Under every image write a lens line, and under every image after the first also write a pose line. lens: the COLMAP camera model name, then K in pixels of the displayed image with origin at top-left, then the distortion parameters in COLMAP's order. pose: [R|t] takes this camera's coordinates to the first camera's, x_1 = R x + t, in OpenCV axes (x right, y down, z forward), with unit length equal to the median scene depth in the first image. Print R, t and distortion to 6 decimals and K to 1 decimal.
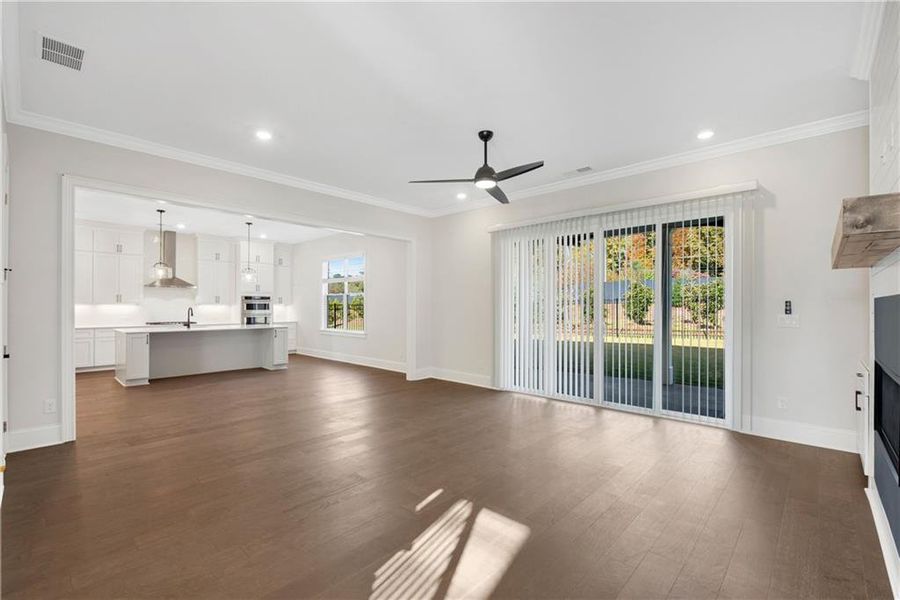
lens RADIAL K [[394.7, 0, 443.9], [0, 394.7, 306.9], [0, 0, 1]] dist [-0.000988, -0.000513]
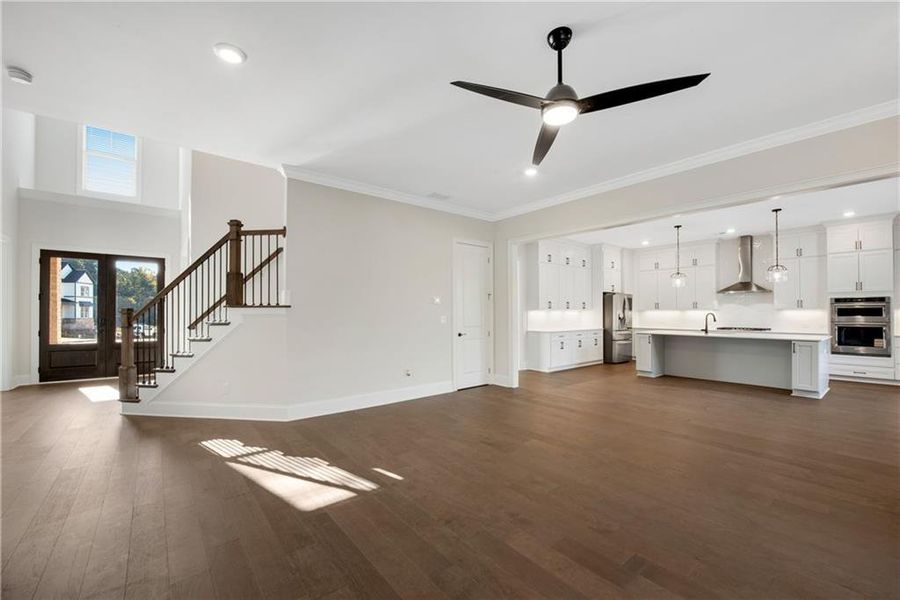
lens RADIAL K [[364.9, 0, 449.4], [0, 364.9, 309.0], [0, 0, 1]] dist [-0.008844, -0.000467]
pose [[-0.127415, -0.012838, -0.991766, 0.285778], [-0.001298, 0.999918, -0.012777, 0.003009], [0.991849, -0.000341, -0.127421, 0.368673]]
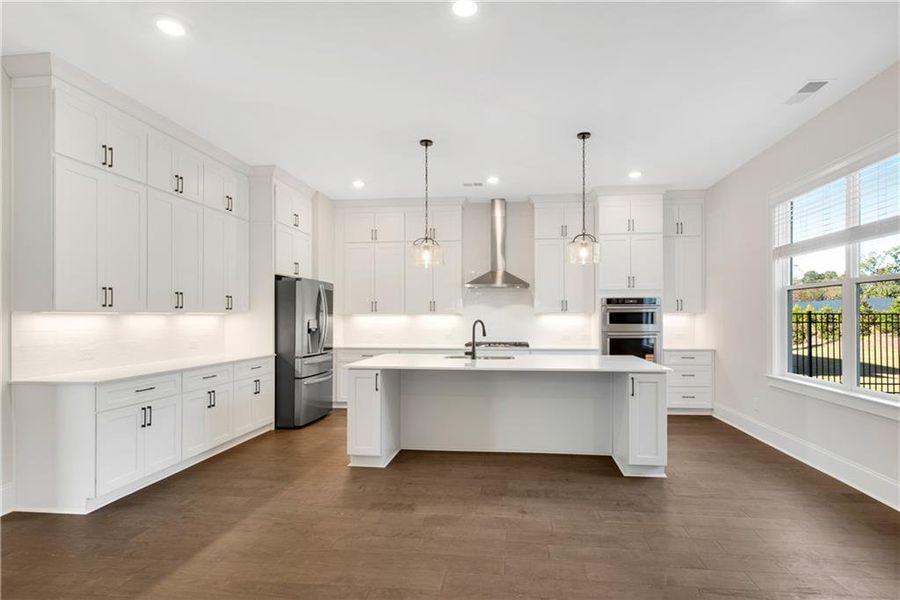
lens RADIAL K [[448.3, 0, 471.9], [0, 448.3, 314.7], [0, 0, 1]] dist [-0.004442, 0.002778]
pose [[0.611690, -0.007634, -0.791061, -0.143914], [0.002040, 0.999965, -0.008073, -0.000680], [0.791095, 0.003324, 0.611684, 0.505293]]
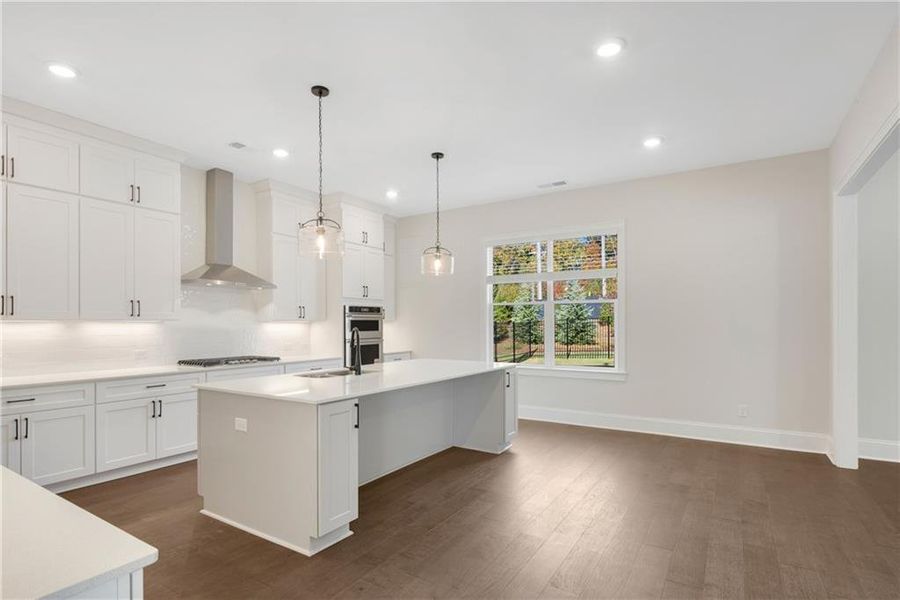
lens RADIAL K [[448.3, 0, 444.3], [0, 448.3, 327.5], [0, 0, 1]] dist [-0.004442, 0.002778]
pose [[0.982604, -0.008441, 0.185523, -0.509380], [0.007386, 0.999952, 0.006373, -0.001435], [-0.185568, -0.004891, 0.982619, 0.394002]]
